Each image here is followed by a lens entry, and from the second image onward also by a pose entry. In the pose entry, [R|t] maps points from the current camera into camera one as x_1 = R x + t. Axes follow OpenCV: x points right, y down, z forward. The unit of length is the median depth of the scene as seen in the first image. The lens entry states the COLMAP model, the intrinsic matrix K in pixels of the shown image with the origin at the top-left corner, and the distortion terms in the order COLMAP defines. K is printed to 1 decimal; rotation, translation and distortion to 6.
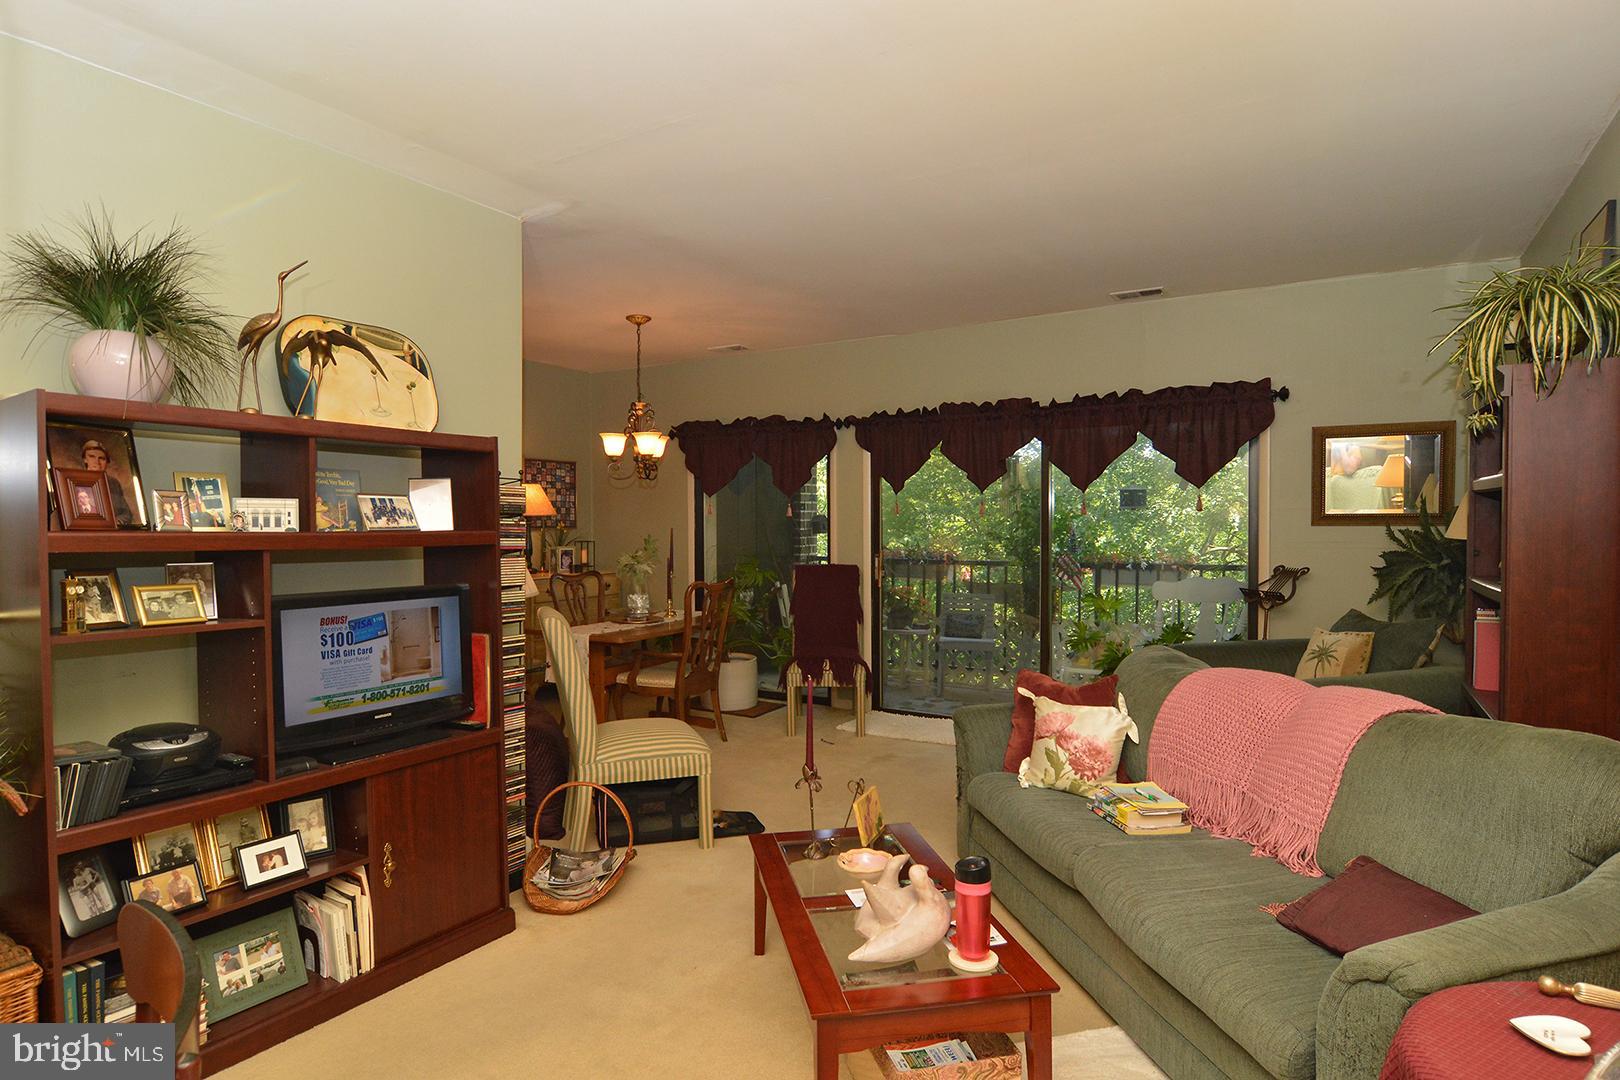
lens RADIAL K [[879.9, 0, 801.7], [0, 879.9, 539.0], [0, 0, 1]] dist [-0.011684, -0.006403]
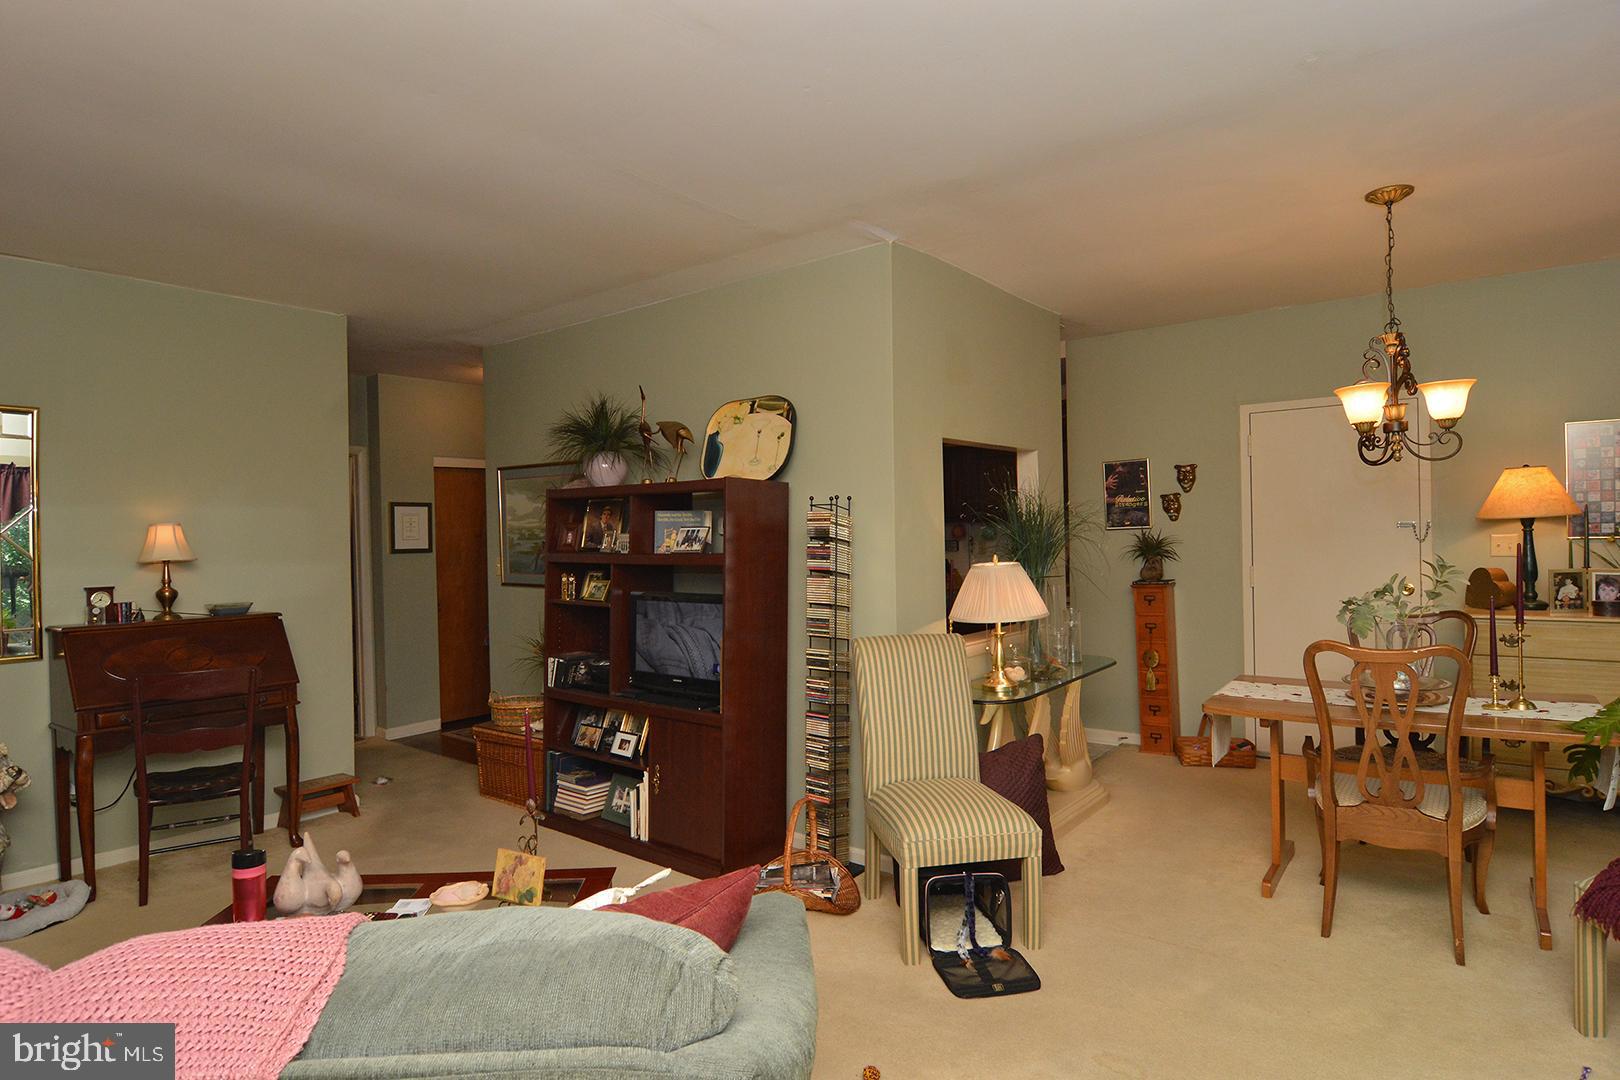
lens RADIAL K [[879.9, 0, 799.8], [0, 879.9, 539.7], [0, 0, 1]] dist [-0.011684, -0.006403]
pose [[-0.131502, 0.013910, -0.991218, 0.518073], [0.002656, 0.999903, 0.013680, -0.027853], [0.991312, -0.000834, -0.131526, 0.772303]]
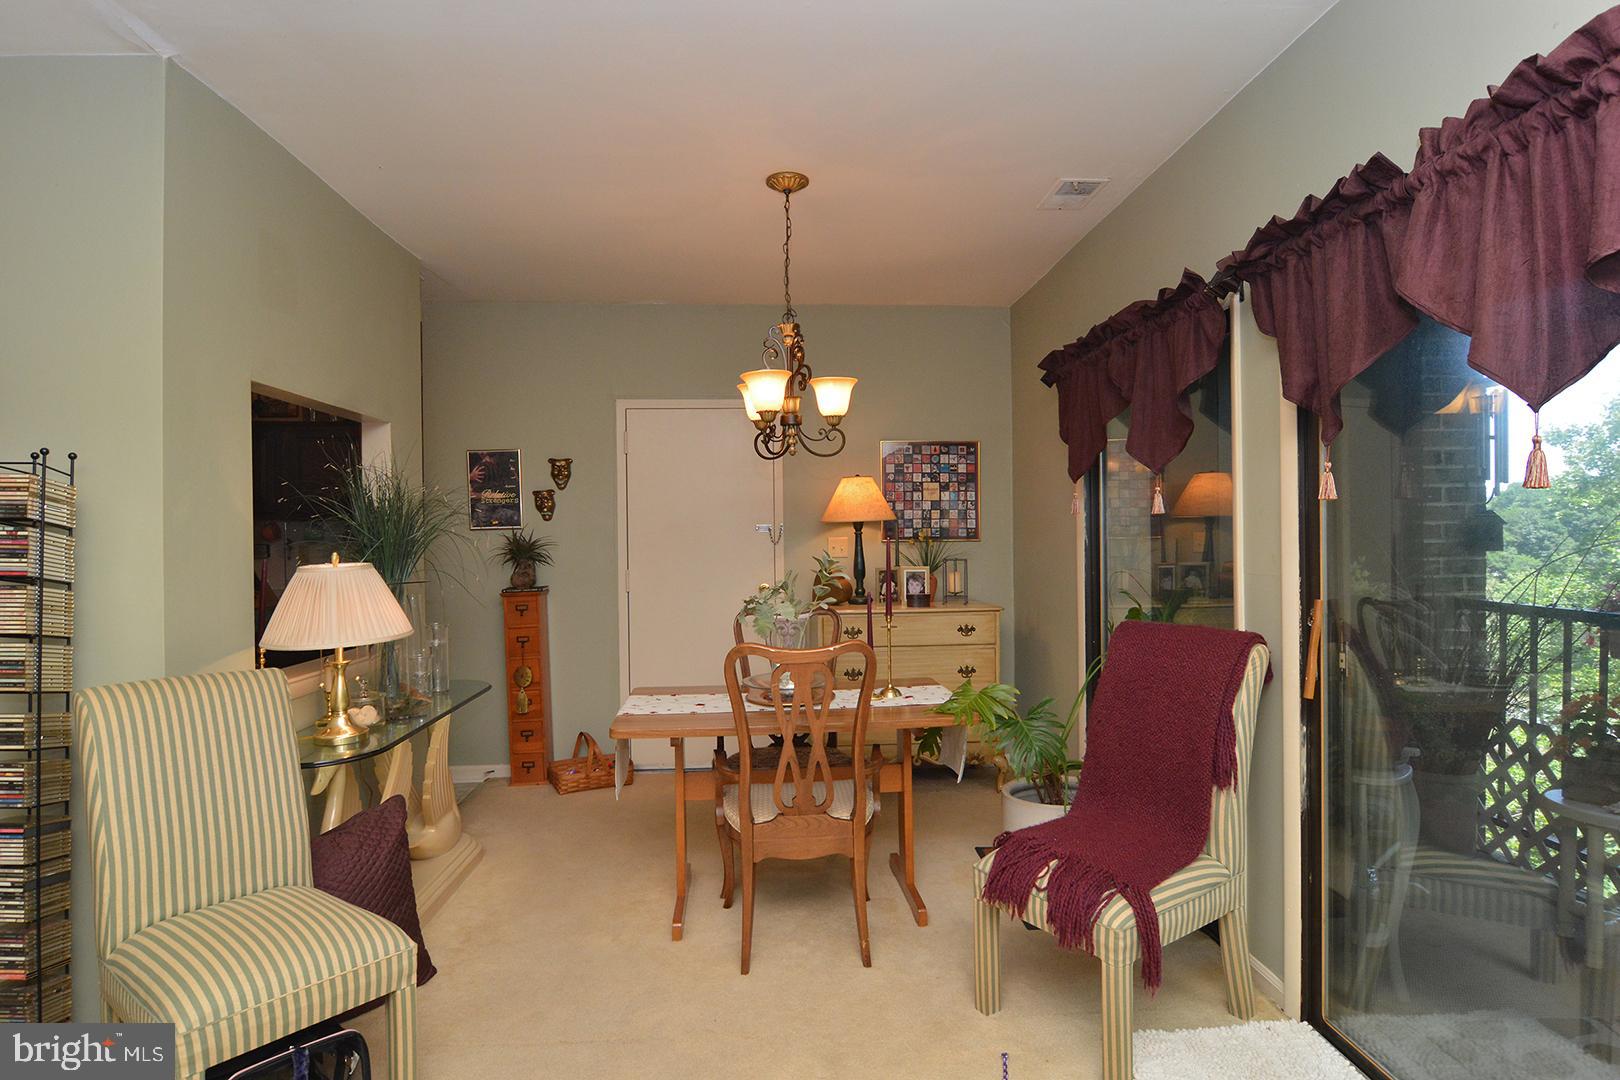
lens RADIAL K [[879.9, 0, 805.0], [0, 879.9, 544.6], [0, 0, 1]] dist [-0.011684, -0.006403]
pose [[0.564757, 0.004602, -0.825244, 0.343639], [-0.008931, 0.999960, -0.000536, -0.010388], [0.825209, 0.007673, 0.564776, 0.773853]]
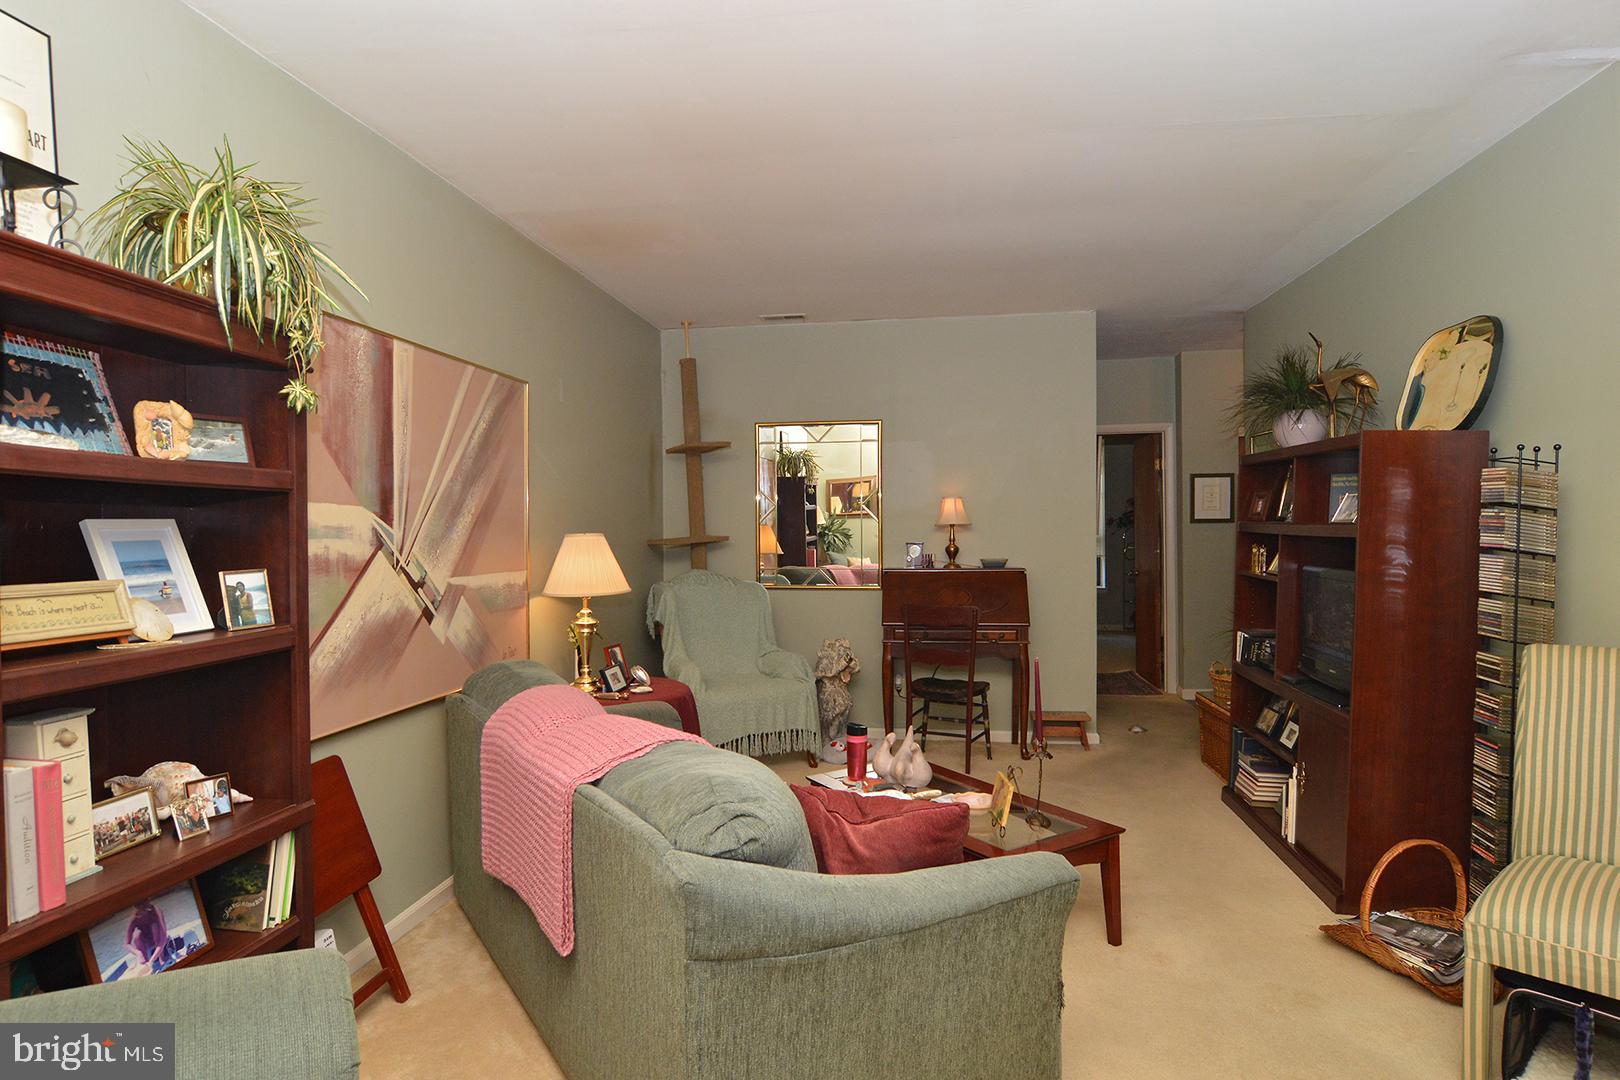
lens RADIAL K [[879.9, 0, 806.0], [0, 879.9, 540.0], [0, 0, 1]] dist [-0.011684, -0.006403]
pose [[-0.922597, 0.024551, -0.384984, 0.382203], [0.011494, 0.999279, 0.036182, -0.021123], [0.385595, 0.028956, -0.922214, 1.028479]]
